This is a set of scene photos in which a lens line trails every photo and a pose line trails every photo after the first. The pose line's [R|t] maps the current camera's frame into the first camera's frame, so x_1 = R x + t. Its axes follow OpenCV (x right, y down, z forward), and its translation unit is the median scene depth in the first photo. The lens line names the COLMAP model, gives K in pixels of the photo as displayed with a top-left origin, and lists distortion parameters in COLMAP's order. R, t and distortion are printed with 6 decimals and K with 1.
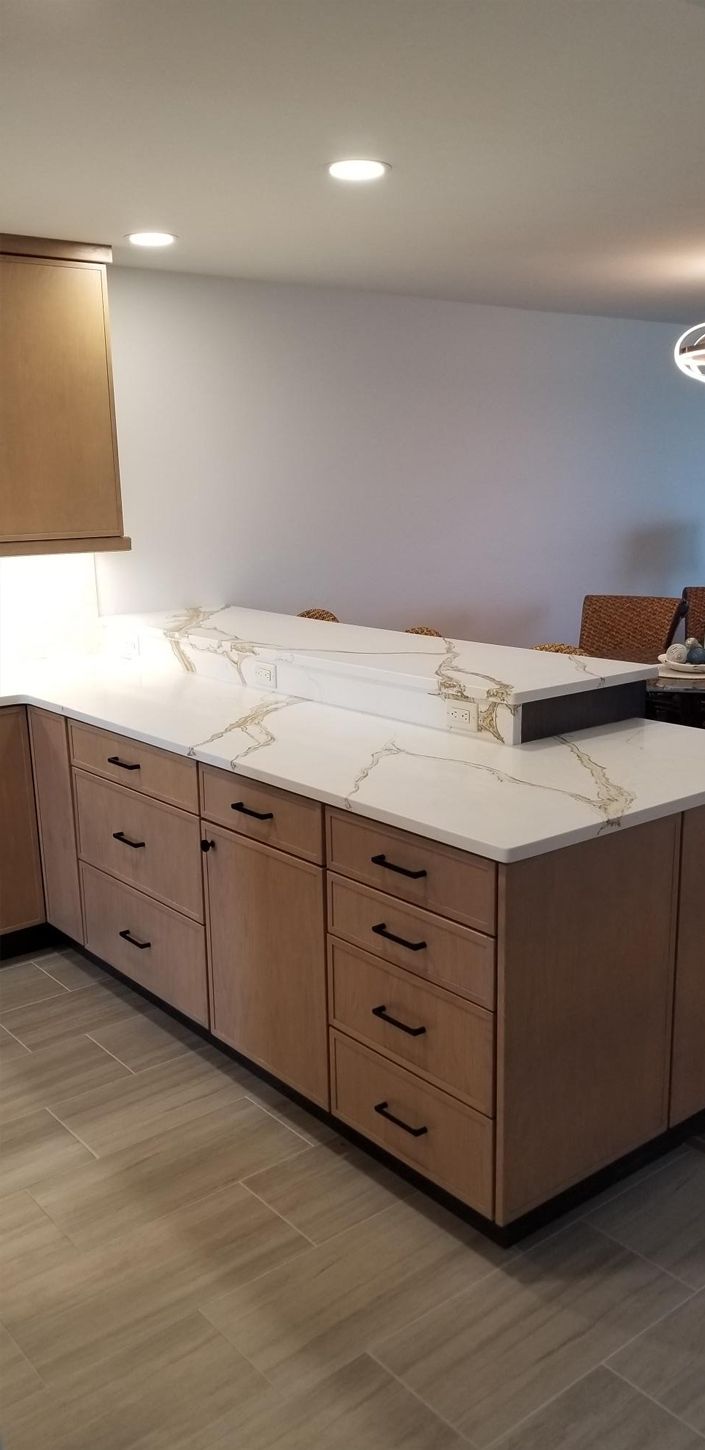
lens RADIAL K [[1158.1, 0, 371.1], [0, 1158.1, 745.0], [0, 0, 1]] dist [0.096944, -0.161553]
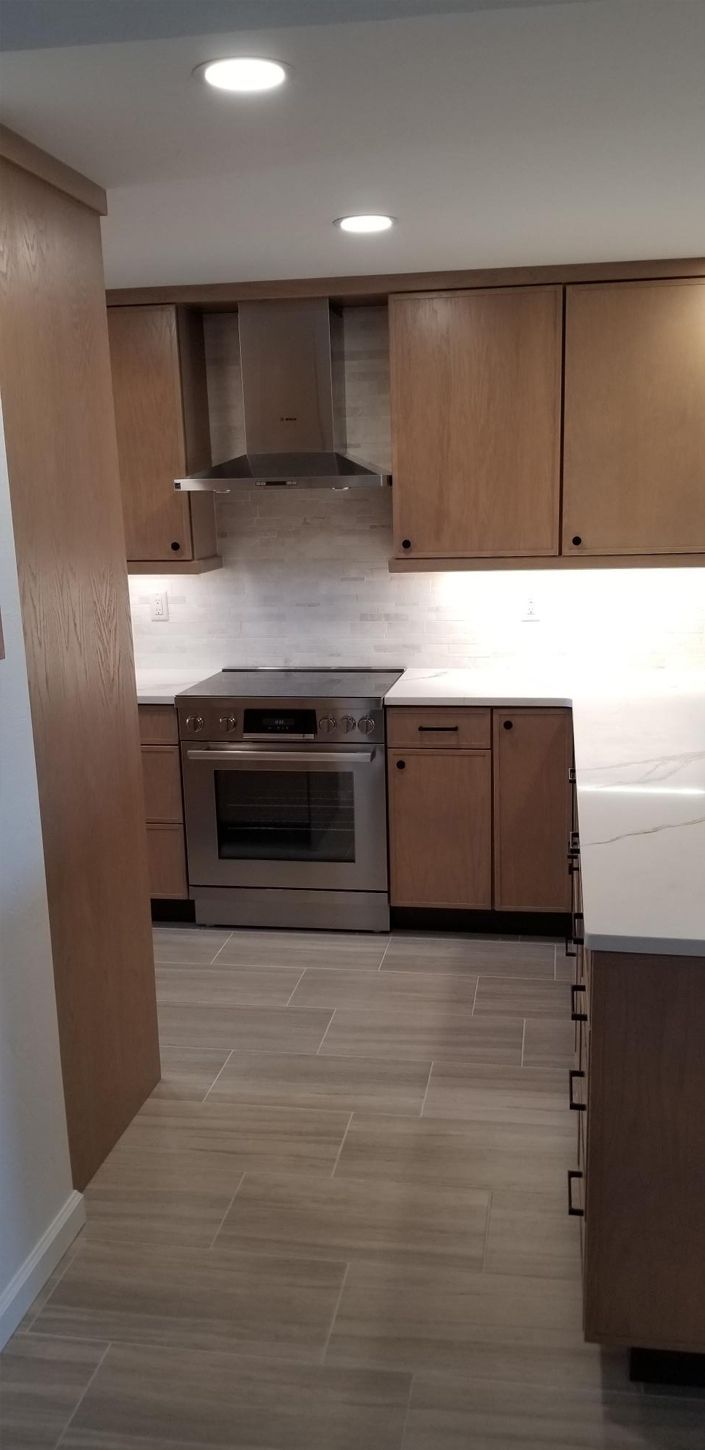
lens RADIAL K [[1158.1, 0, 371.1], [0, 1158.1, 745.0], [0, 0, 1]] dist [0.096944, -0.161553]
pose [[0.661502, 0.167045, -0.731103, 0.494799], [-0.159477, 0.983913, 0.080513, -0.077757], [0.732791, 0.063334, 0.677500, 0.192966]]
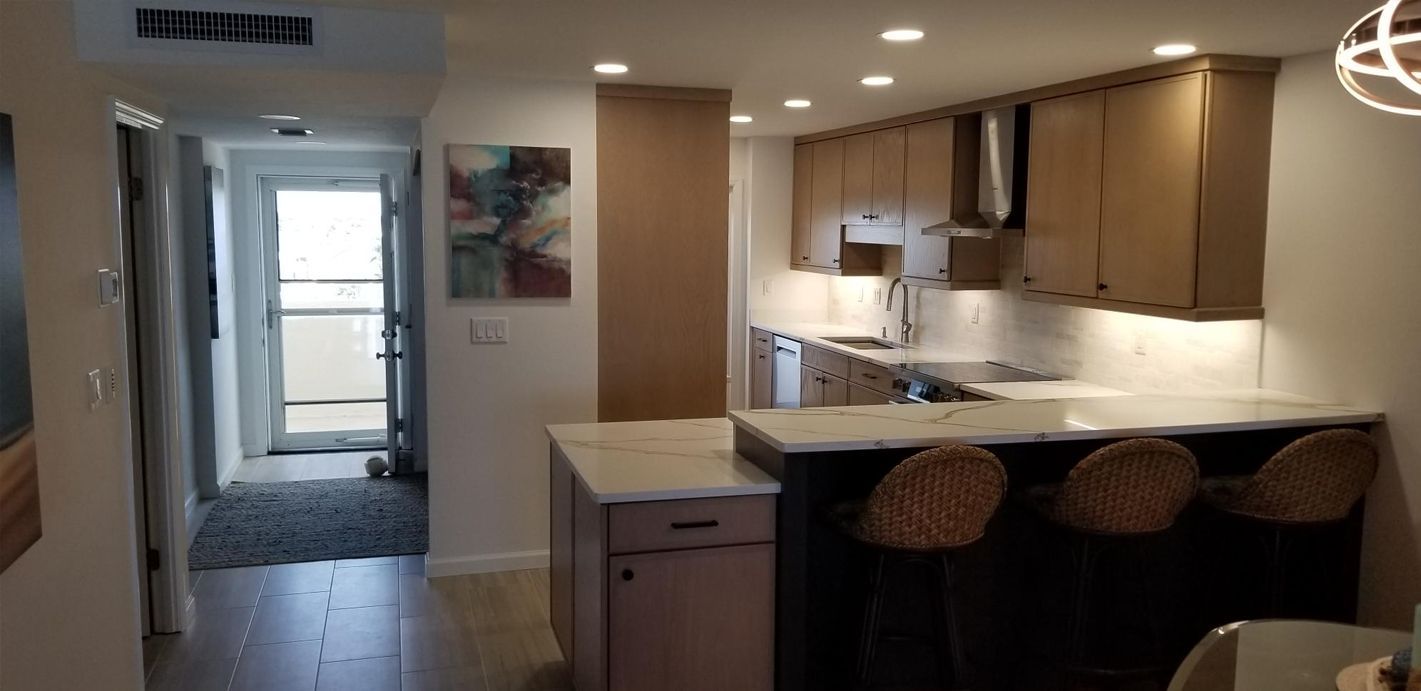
lens RADIAL K [[1135.0, 0, 710.5], [0, 1135.0, 345.5], [0, 0, 1]] dist [0.096944, -0.161553]
pose [[-0.405420, 0.112643, -0.907164, 1.402560], [-0.210556, 0.954188, 0.212581, -0.412762], [0.889551, 0.277193, -0.363129, 1.479961]]
